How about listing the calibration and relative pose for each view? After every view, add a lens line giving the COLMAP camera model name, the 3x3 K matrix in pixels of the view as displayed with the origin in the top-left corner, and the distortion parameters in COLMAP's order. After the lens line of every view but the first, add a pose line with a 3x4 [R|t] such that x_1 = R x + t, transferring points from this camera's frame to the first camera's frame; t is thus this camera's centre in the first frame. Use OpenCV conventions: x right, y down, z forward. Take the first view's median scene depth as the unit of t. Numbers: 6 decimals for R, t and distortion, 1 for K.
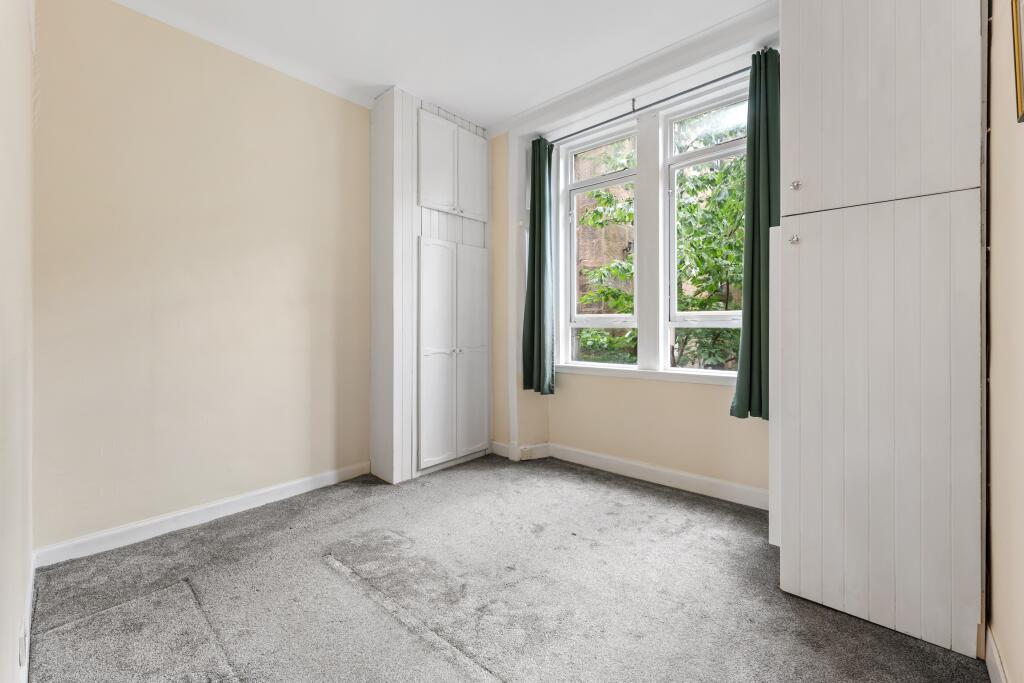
lens RADIAL K [[419.7, 0, 518.8], [0, 419.7, 326.0], [0, 0, 1]] dist [0.001322, -0.000315]
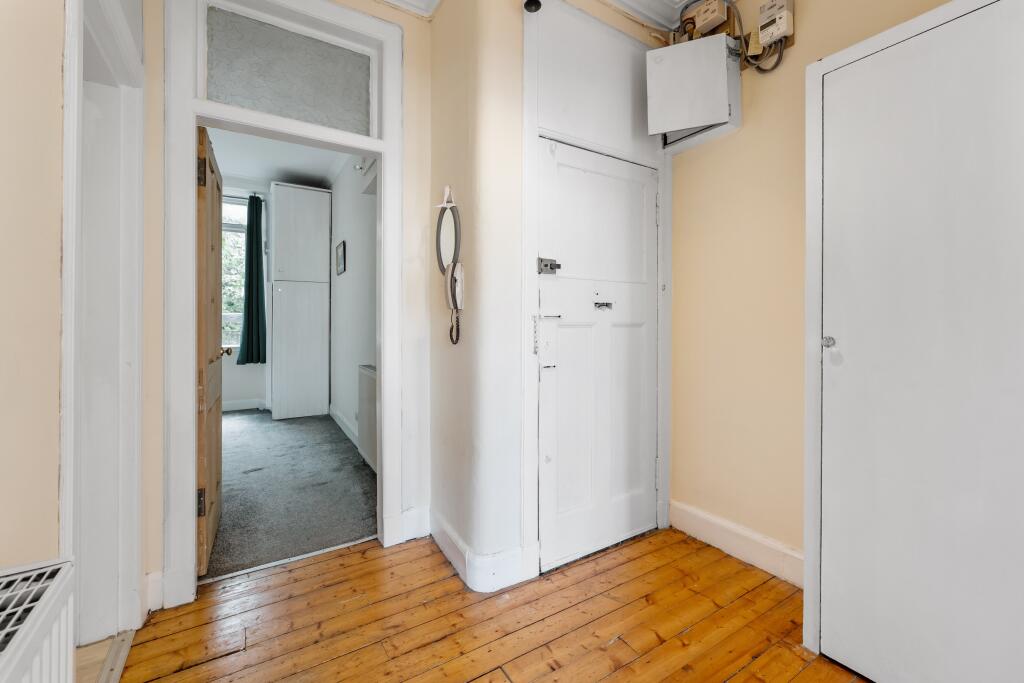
lens RADIAL K [[419.7, 0, 512.8], [0, 419.7, 332.1], [0, 0, 1]] dist [0.001322, -0.000315]
pose [[0.288261, -0.003982, 0.957544, -1.869426], [-0.003256, 0.999981, 0.005139, 0.073420], [-0.957546, -0.004599, 0.288243, -1.528046]]
